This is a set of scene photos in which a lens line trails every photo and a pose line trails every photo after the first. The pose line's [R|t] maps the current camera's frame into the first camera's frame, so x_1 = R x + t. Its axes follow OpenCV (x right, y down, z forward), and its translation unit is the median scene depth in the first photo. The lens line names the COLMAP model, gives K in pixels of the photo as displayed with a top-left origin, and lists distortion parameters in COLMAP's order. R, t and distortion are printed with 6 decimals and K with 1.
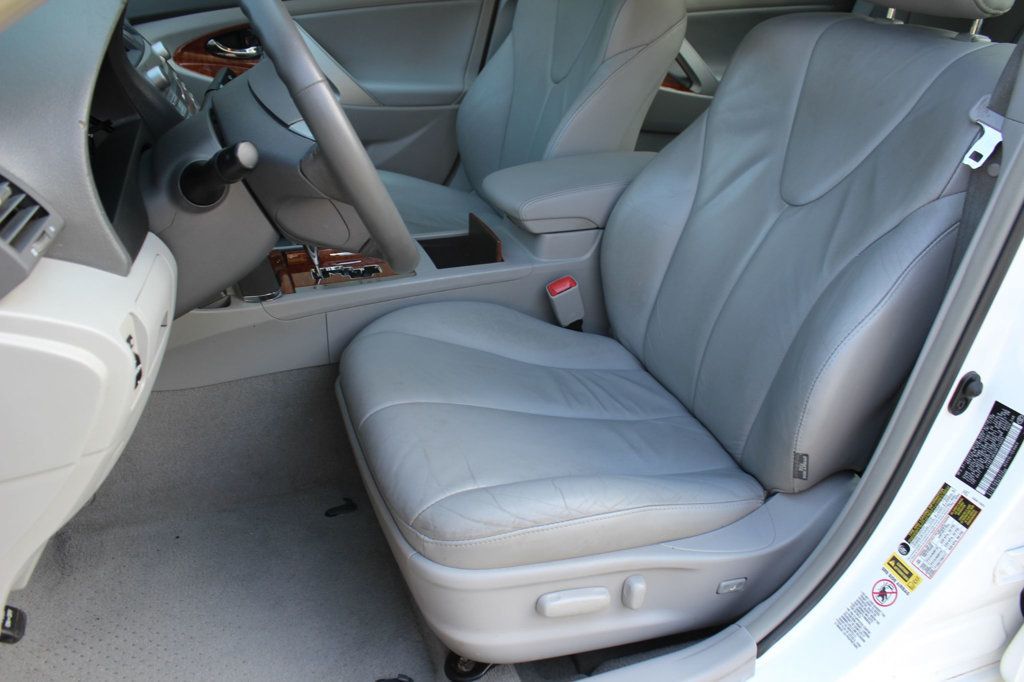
lens RADIAL K [[855.3, 0, 520.5], [0, 855.3, 342.2], [0, 0, 1]] dist [-0.159391, 0.137916]
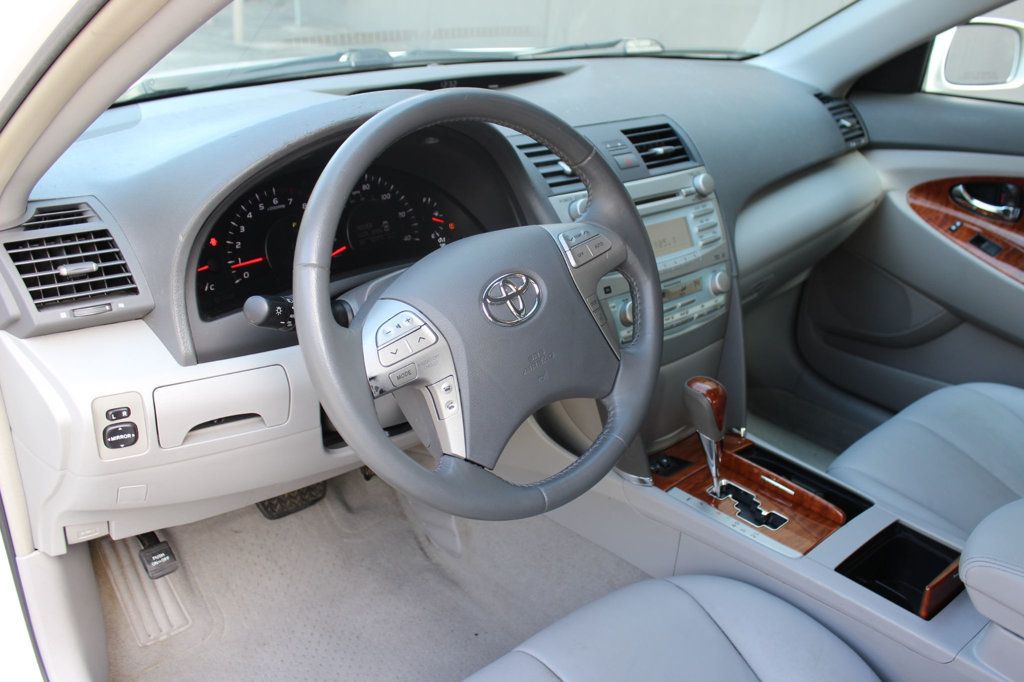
lens RADIAL K [[900.0, 0, 512.0], [0, 900.0, 341.0], [0, 0, 1]] dist [-0.101849, -0.003268]
pose [[0.340233, 0.354007, -0.871160, 0.405396], [-0.437725, 0.879561, 0.186467, -0.291644], [0.832249, 0.317887, 0.454214, 0.431927]]
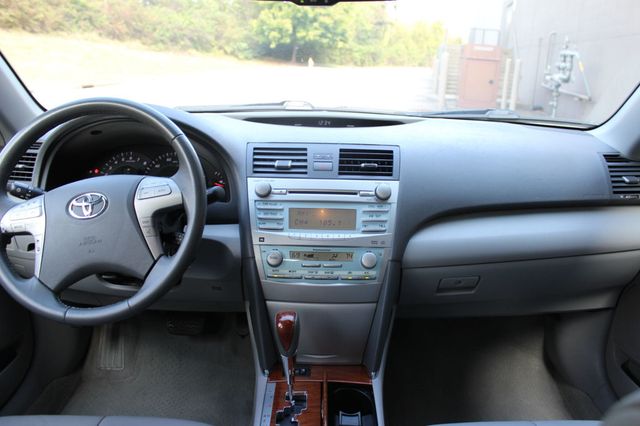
lens RADIAL K [[534.6, 0, 325.3], [0, 534.6, 213.7], [0, 0, 1]] dist [-0.159391, 0.137916]
pose [[-0.351436, 0.199010, -0.914816, 0.355663], [-0.459258, 0.814852, 0.353692, -0.573693], [0.815828, 0.544436, -0.194971, 1.101980]]
